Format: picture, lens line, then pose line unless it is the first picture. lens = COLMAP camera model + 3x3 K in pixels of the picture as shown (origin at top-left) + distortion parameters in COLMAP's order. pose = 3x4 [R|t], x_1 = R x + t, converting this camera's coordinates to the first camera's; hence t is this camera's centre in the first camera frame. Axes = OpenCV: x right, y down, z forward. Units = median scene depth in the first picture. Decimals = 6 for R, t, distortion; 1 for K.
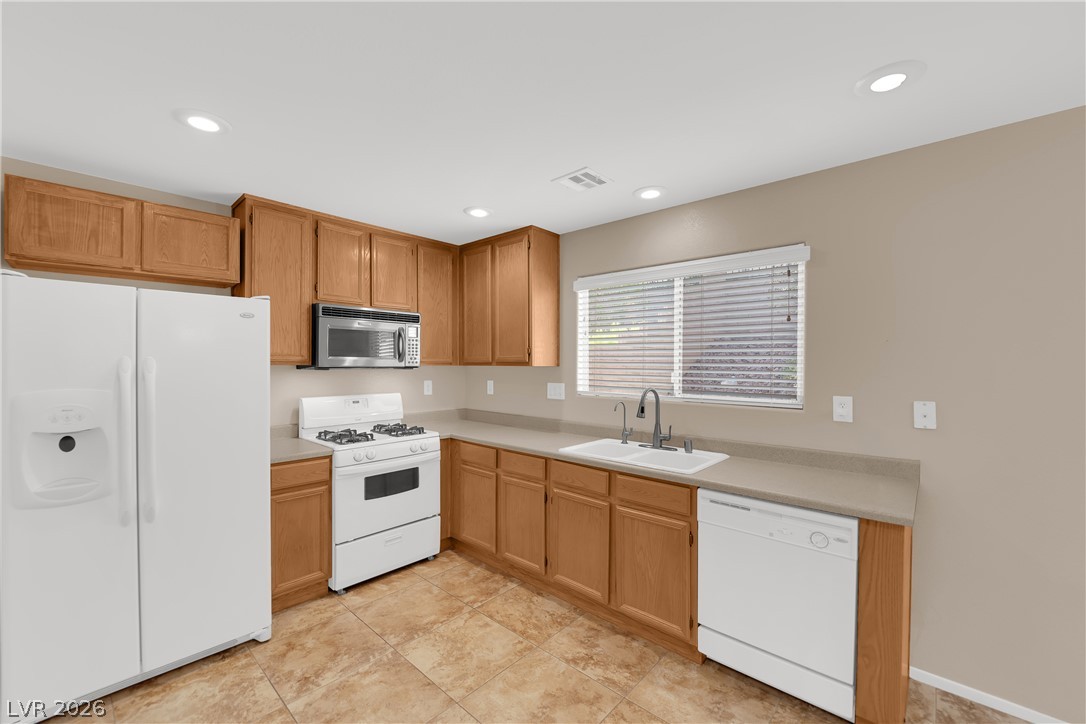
lens RADIAL K [[439.1, 0, 537.6], [0, 439.1, 363.7], [0, 0, 1]] dist [-0.010556, -0.002663]
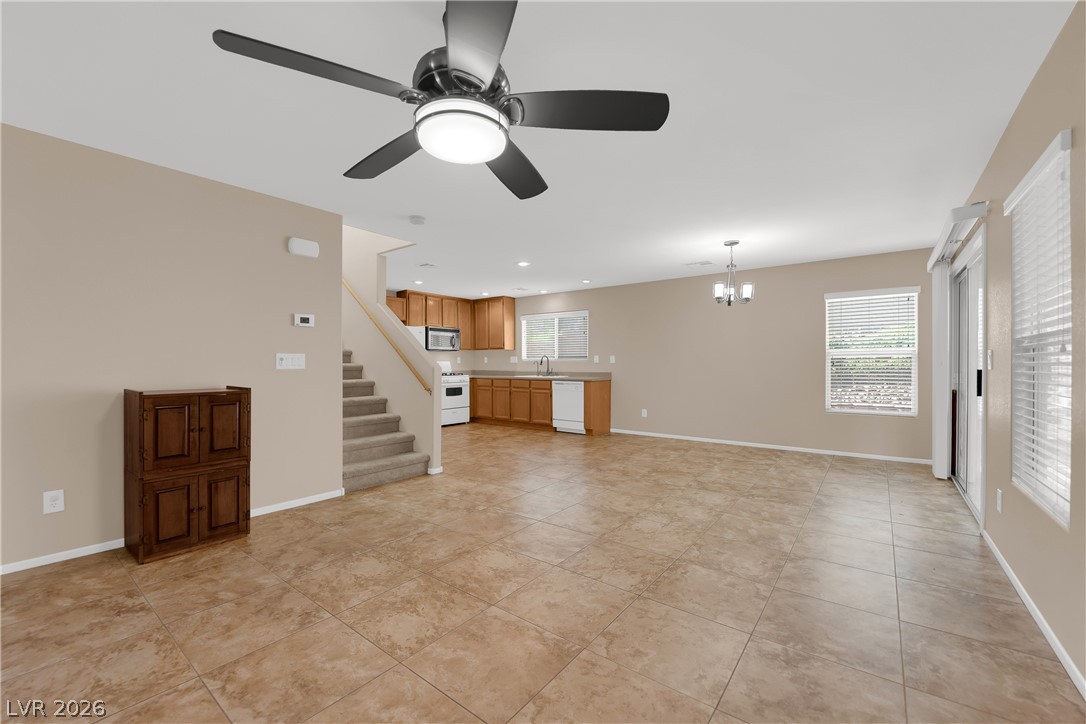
lens RADIAL K [[439.1, 0, 536.0], [0, 439.1, 363.8], [0, 0, 1]] dist [-0.010556, -0.002663]
pose [[0.996951, -0.003960, 0.077929, -0.036485], [0.004057, 0.999991, -0.001081, 0.114698], [-0.077924, 0.001394, 0.996958, -1.964650]]
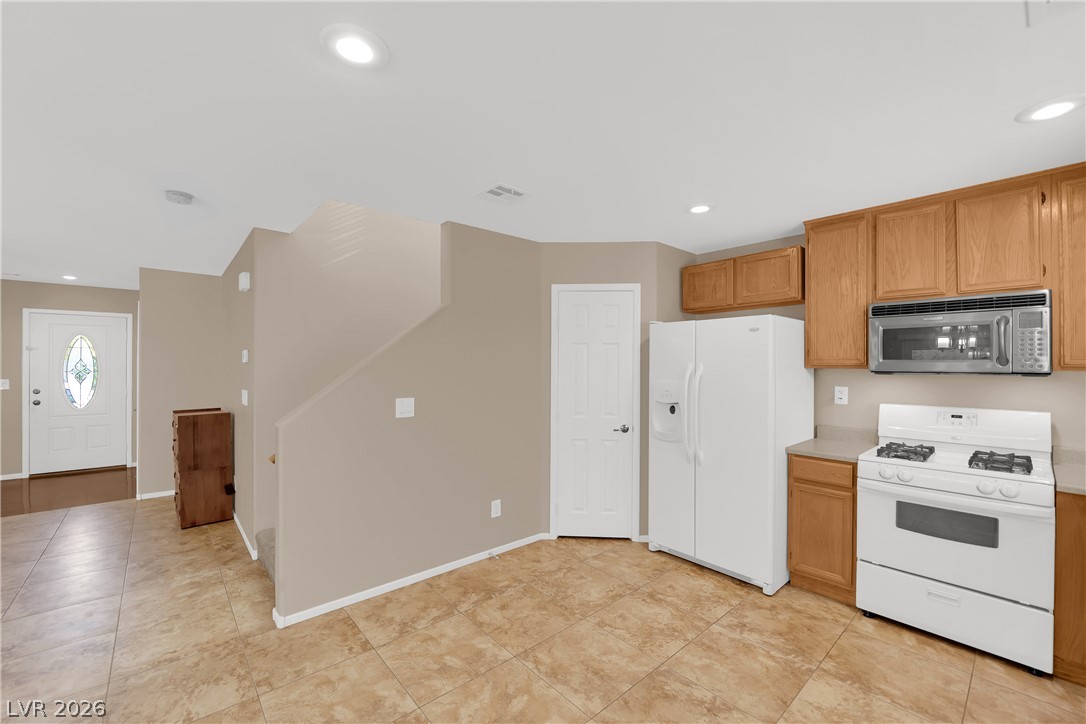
lens RADIAL K [[439.1, 0, 536.8], [0, 439.1, 362.4], [0, 0, 1]] dist [-0.010556, -0.002663]
pose [[-0.112986, -0.008239, -0.993562, 0.558263], [-0.004950, 0.999958, -0.007729, -0.000260], [0.993584, 0.004045, -0.113022, 0.413783]]
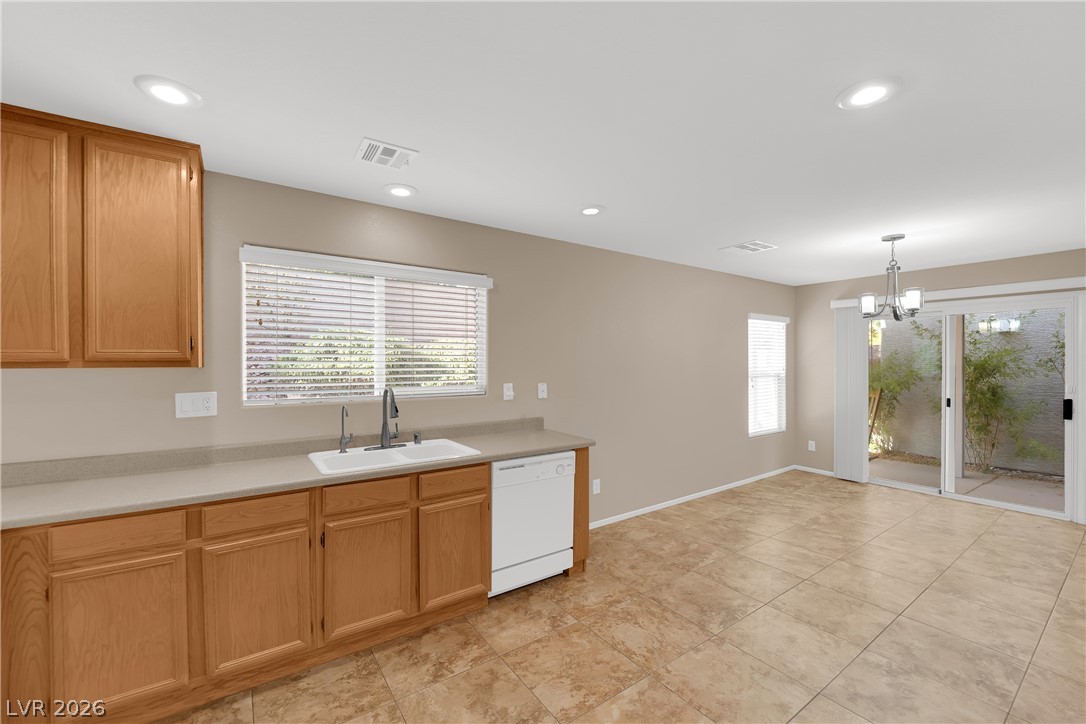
lens RADIAL K [[439.1, 0, 540.7], [0, 439.1, 363.8], [0, 0, 1]] dist [-0.010556, -0.002663]
pose [[0.219379, -0.007367, 0.975612, -0.621930], [0.002852, 0.999972, 0.006909, -0.002562], [-0.975636, 0.001267, 0.219394, 0.453838]]
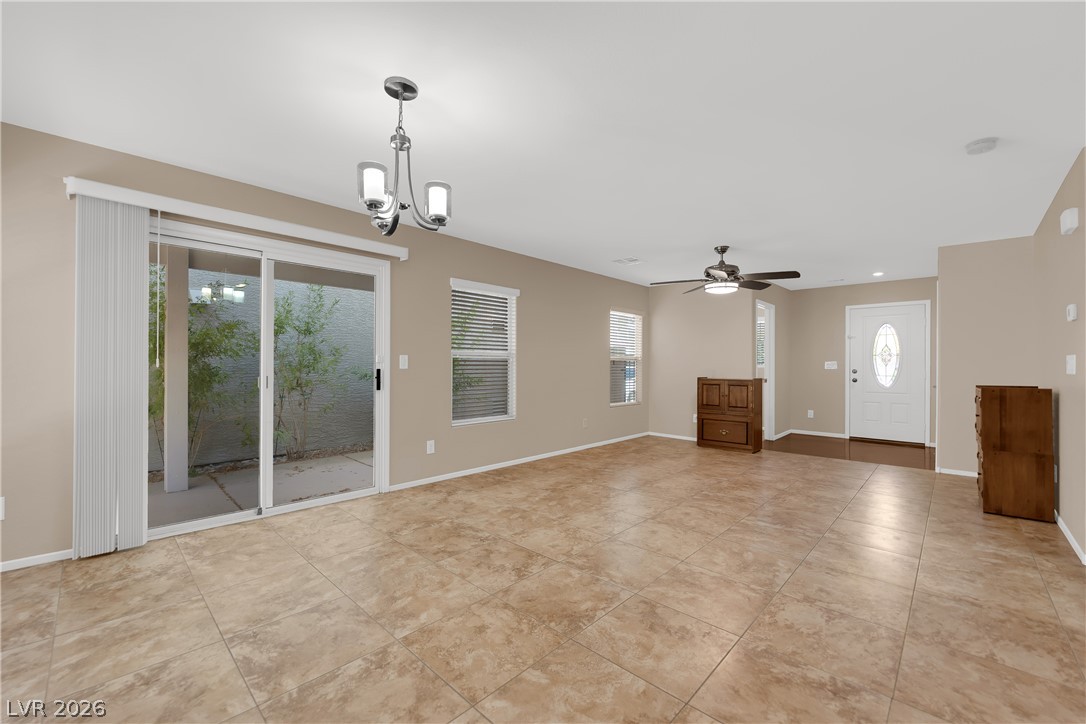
lens RADIAL K [[439.1, 0, 535.3], [0, 439.1, 365.8], [0, 0, 1]] dist [-0.010556, -0.002663]
pose [[-0.999601, -0.008135, 0.027056, 0.619176], [-0.008126, 0.999967, 0.000438, 0.115865], [-0.027058, 0.000218, -0.999634, 0.463913]]
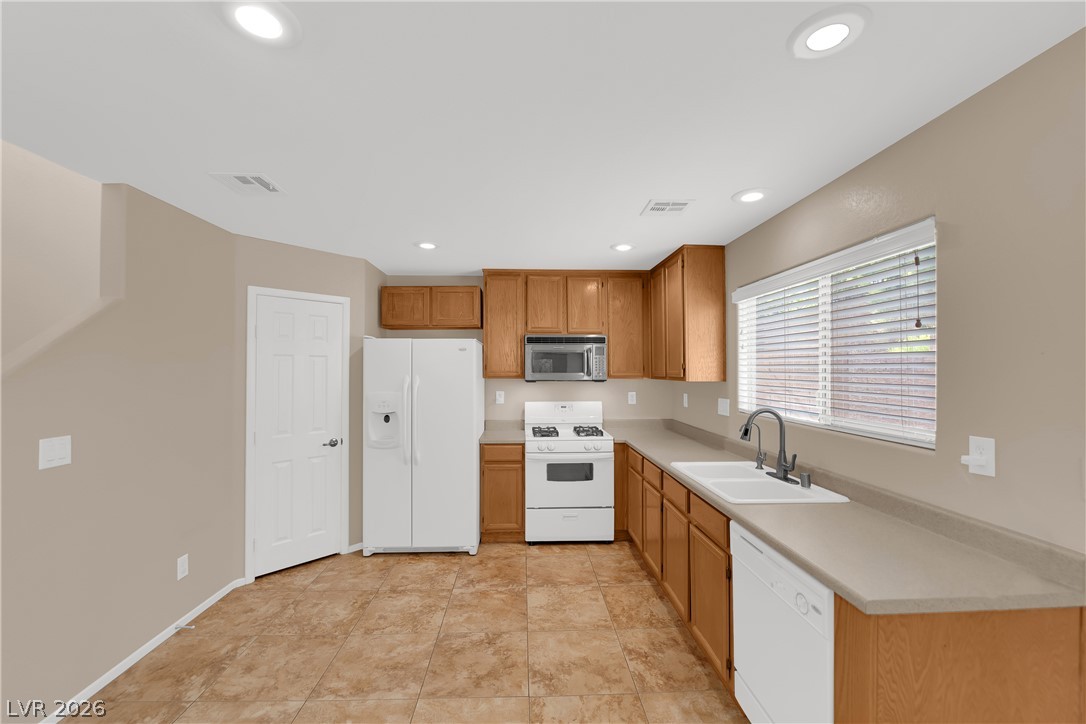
lens RADIAL K [[439.1, 0, 537.4], [0, 439.1, 362.8], [0, 0, 1]] dist [-0.010556, -0.002663]
pose [[0.701687, -0.014941, -0.712328, 0.568475], [0.003111, 0.999835, -0.017907, -0.024410], [0.712478, 0.010349, 0.701618, 0.039148]]
